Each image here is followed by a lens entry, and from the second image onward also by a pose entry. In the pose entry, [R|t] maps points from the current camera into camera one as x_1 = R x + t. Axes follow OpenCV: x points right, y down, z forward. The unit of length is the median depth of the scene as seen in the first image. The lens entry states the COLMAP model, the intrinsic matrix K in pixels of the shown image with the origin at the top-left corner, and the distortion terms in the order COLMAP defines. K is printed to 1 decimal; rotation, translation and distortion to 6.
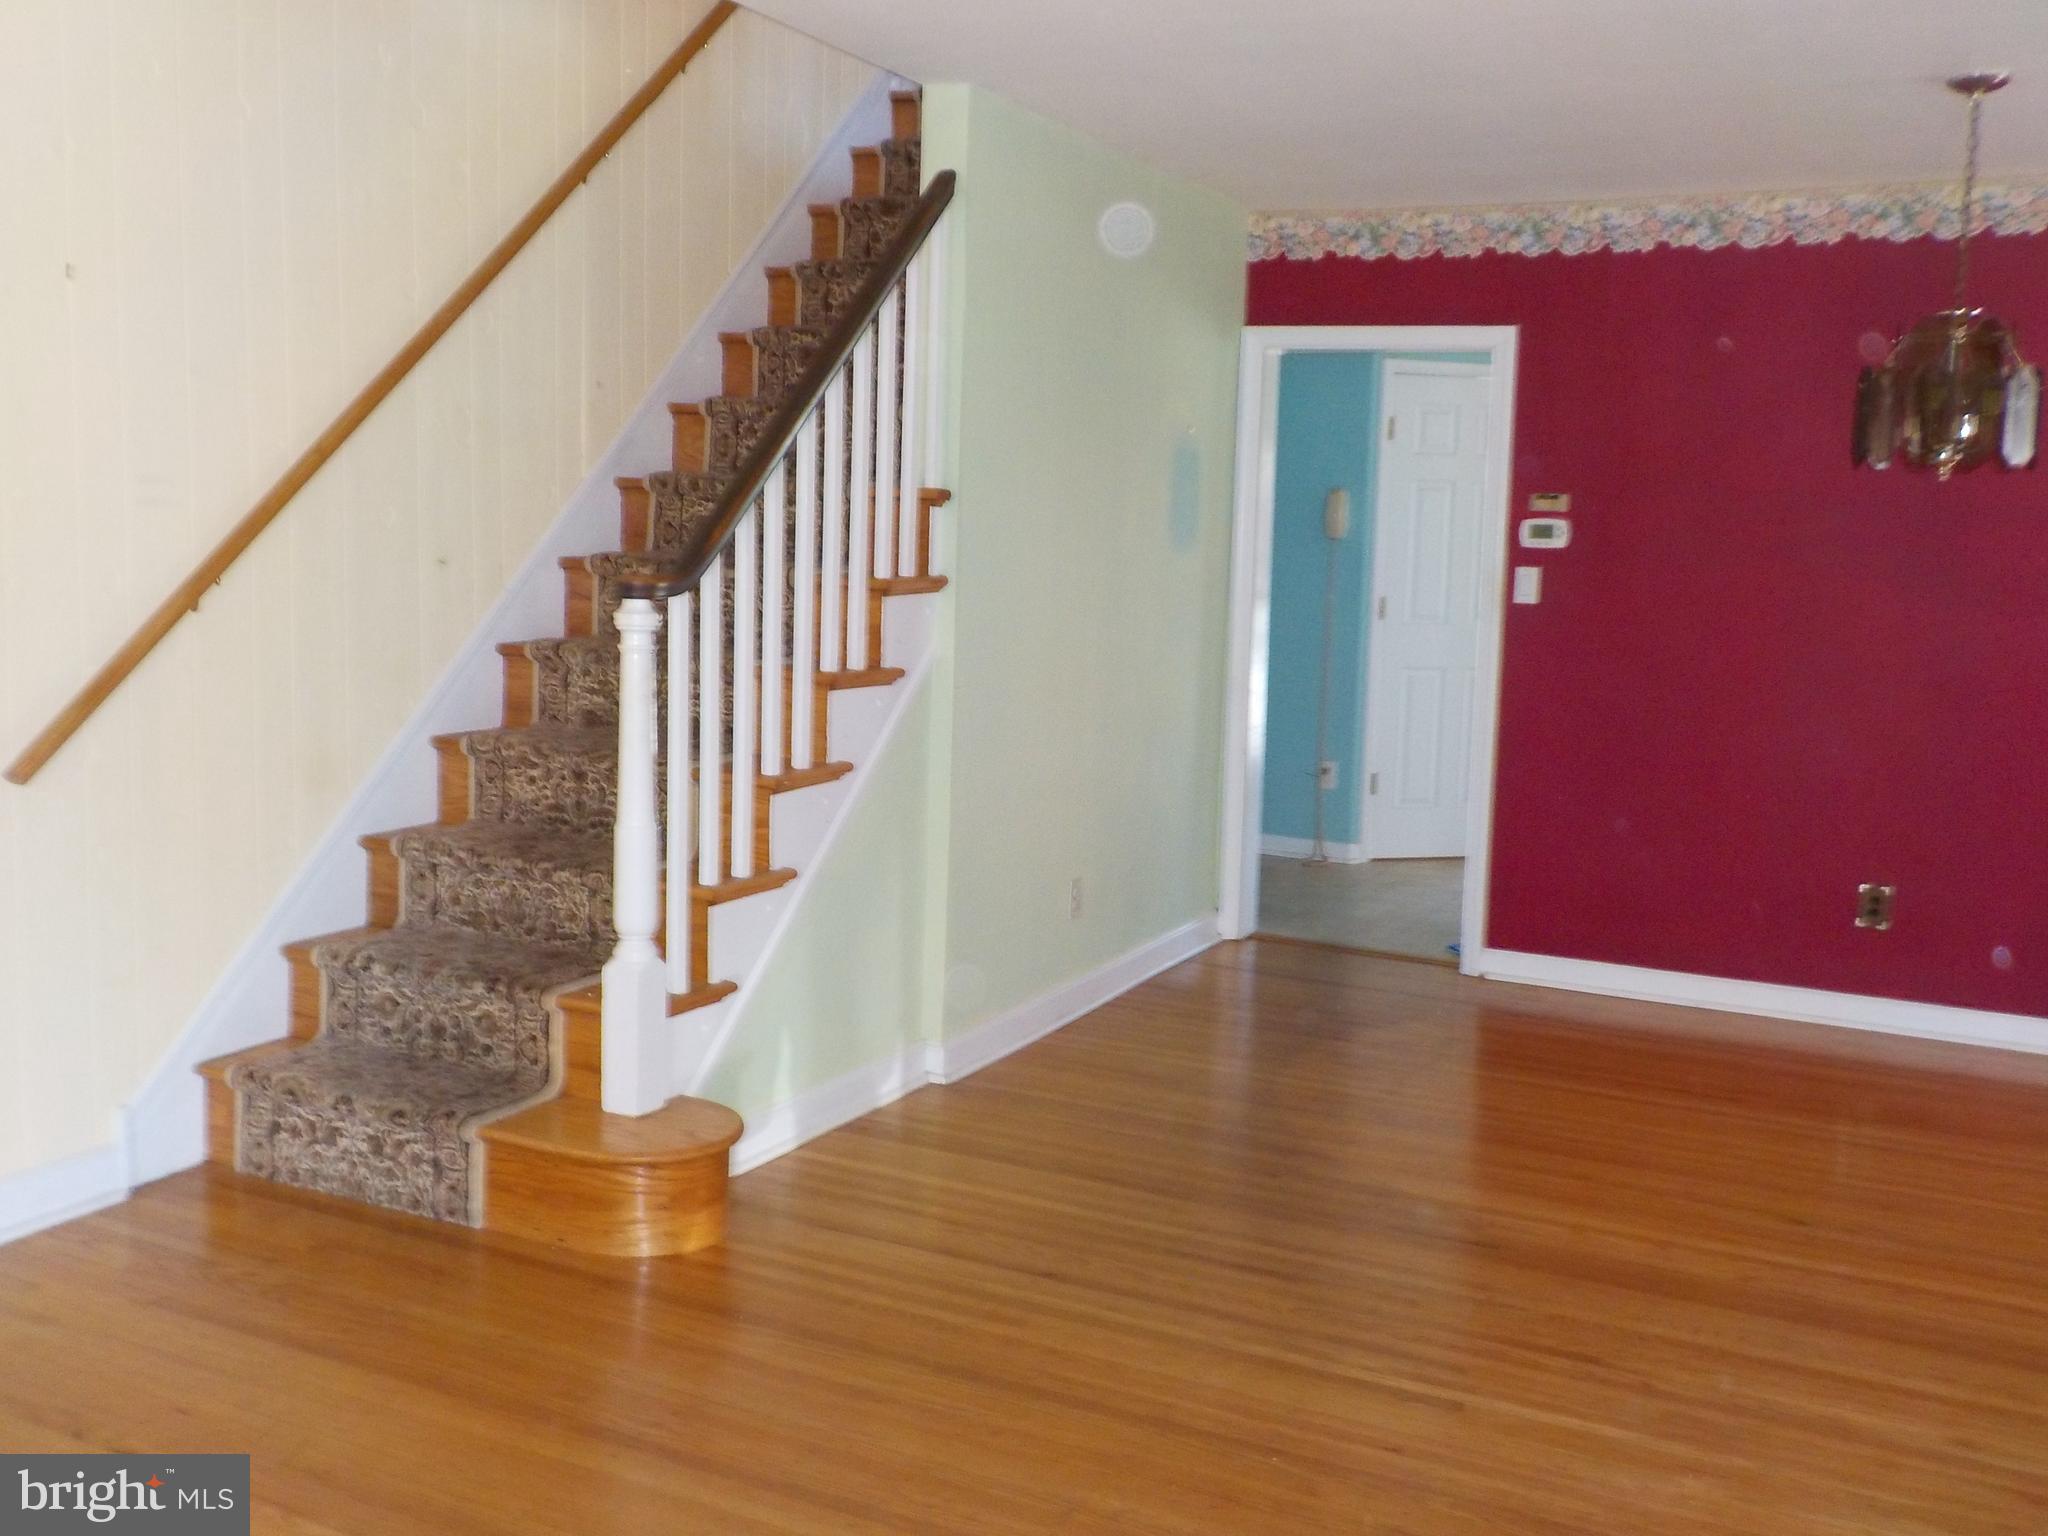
lens RADIAL K [[2045.2, 0, 1024.0], [0, 2045.2, 768.0], [0, 0, 1]] dist [0.002112, 0.315673]
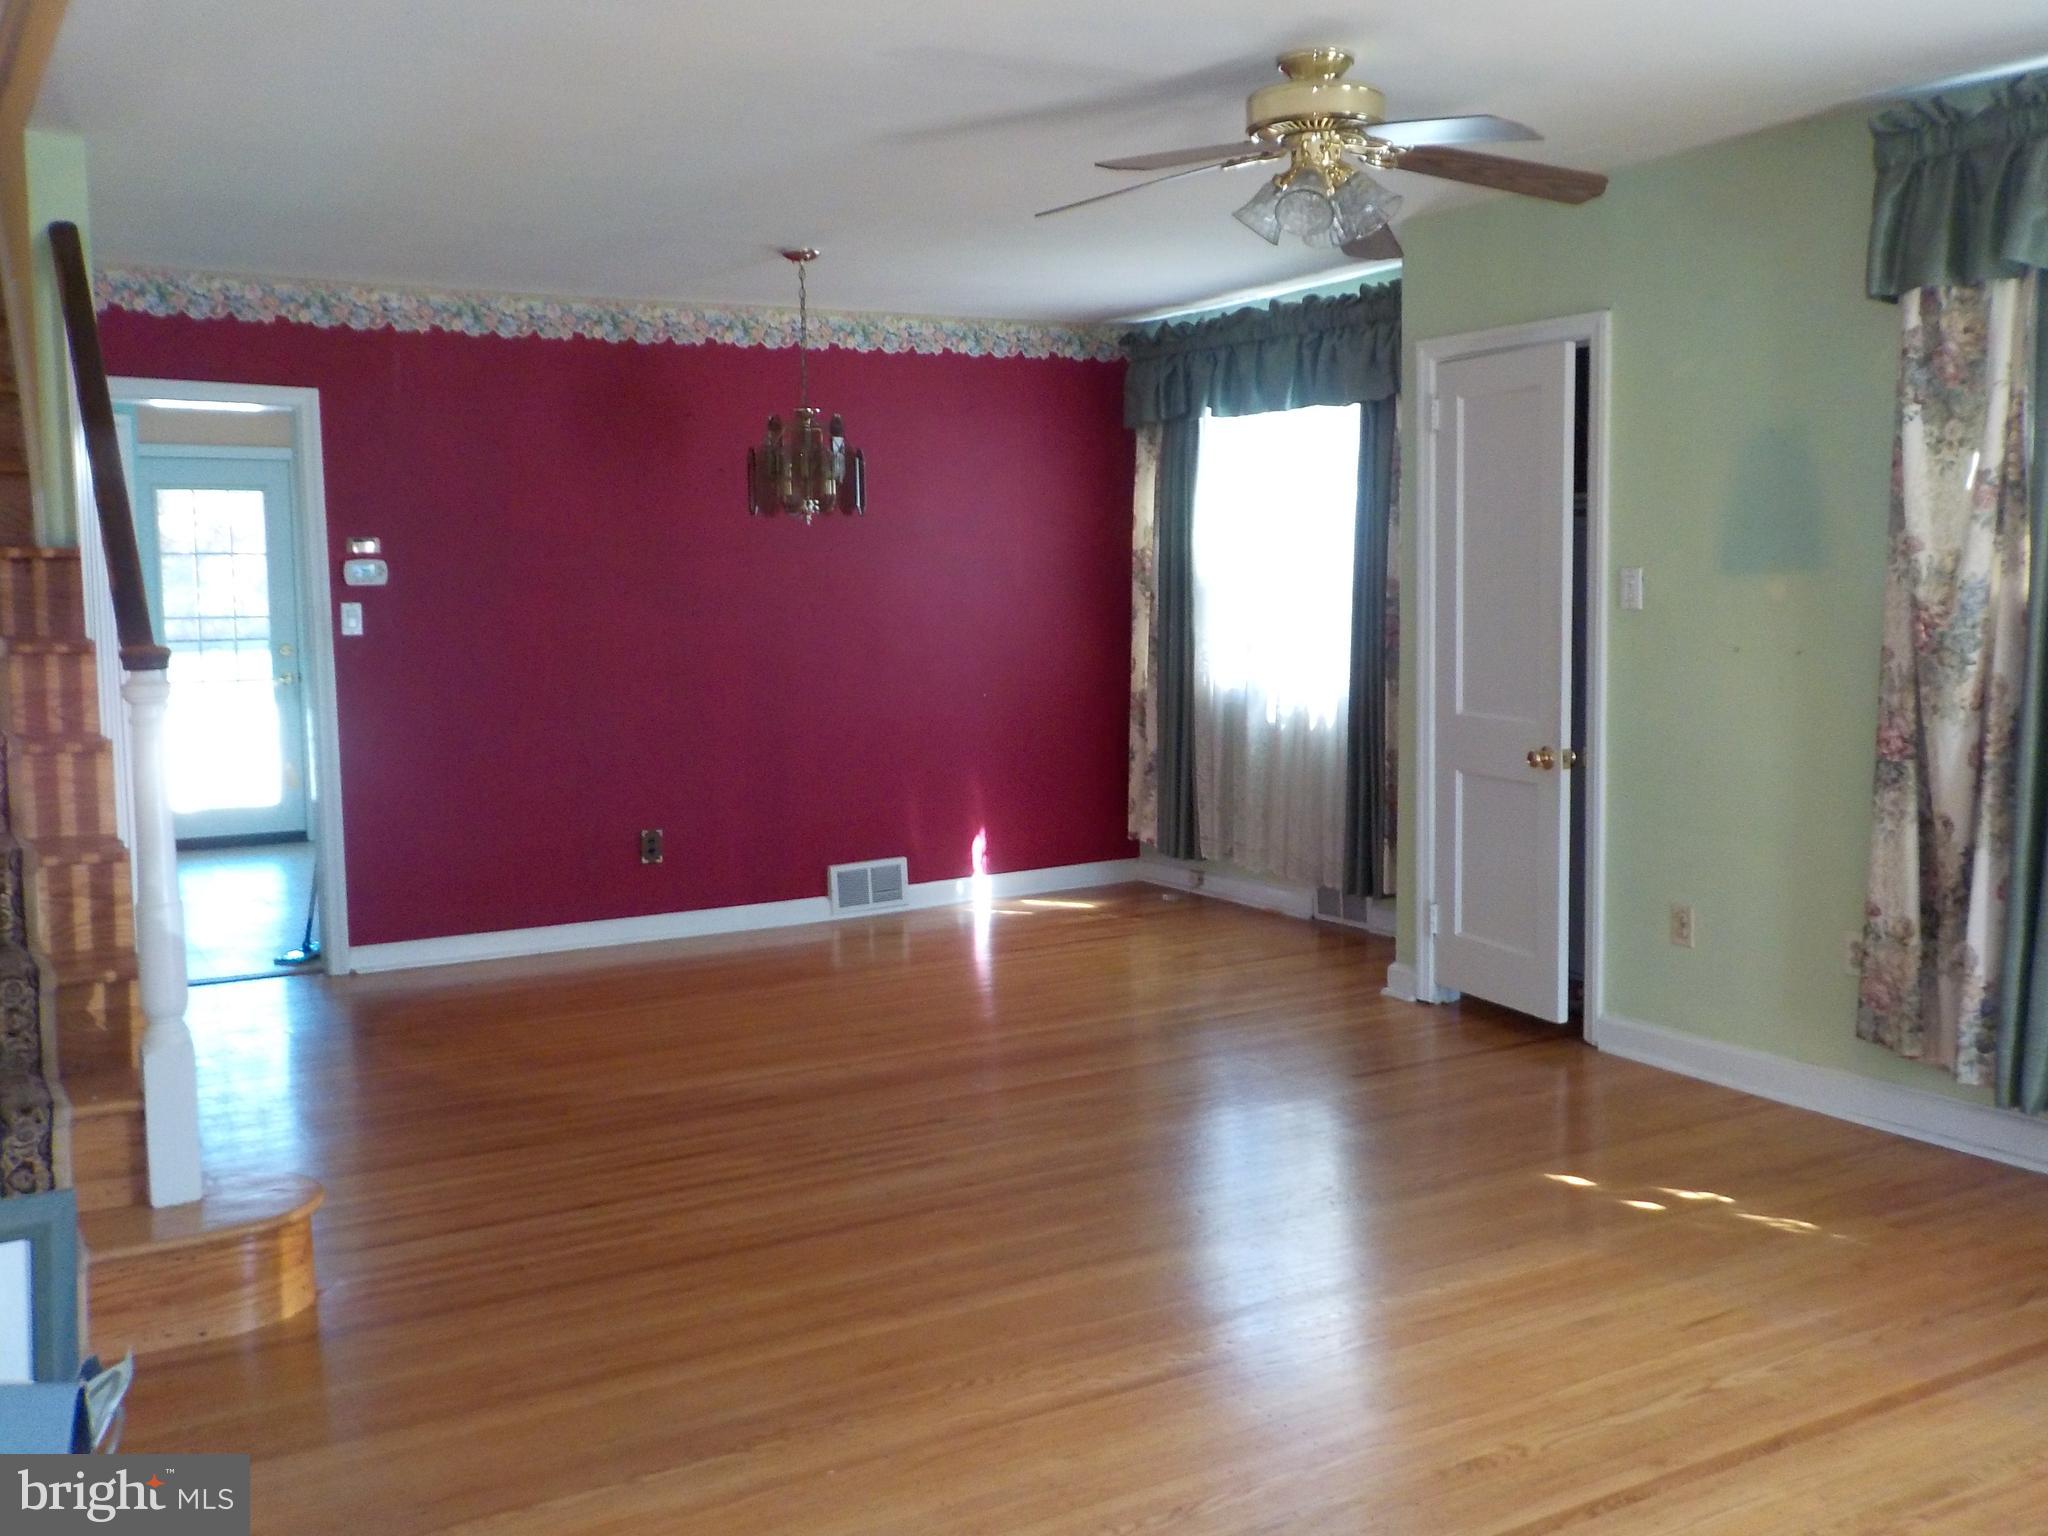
lens RADIAL K [[2045.2, 0, 1024.0], [0, 2045.2, 768.0], [0, 0, 1]] dist [0.002112, 0.315673]
pose [[0.525186, -0.122571, 0.842114, -0.553072], [0.149656, 0.987453, 0.050392, -0.011700], [-0.837725, 0.099562, 0.536940, 0.104267]]
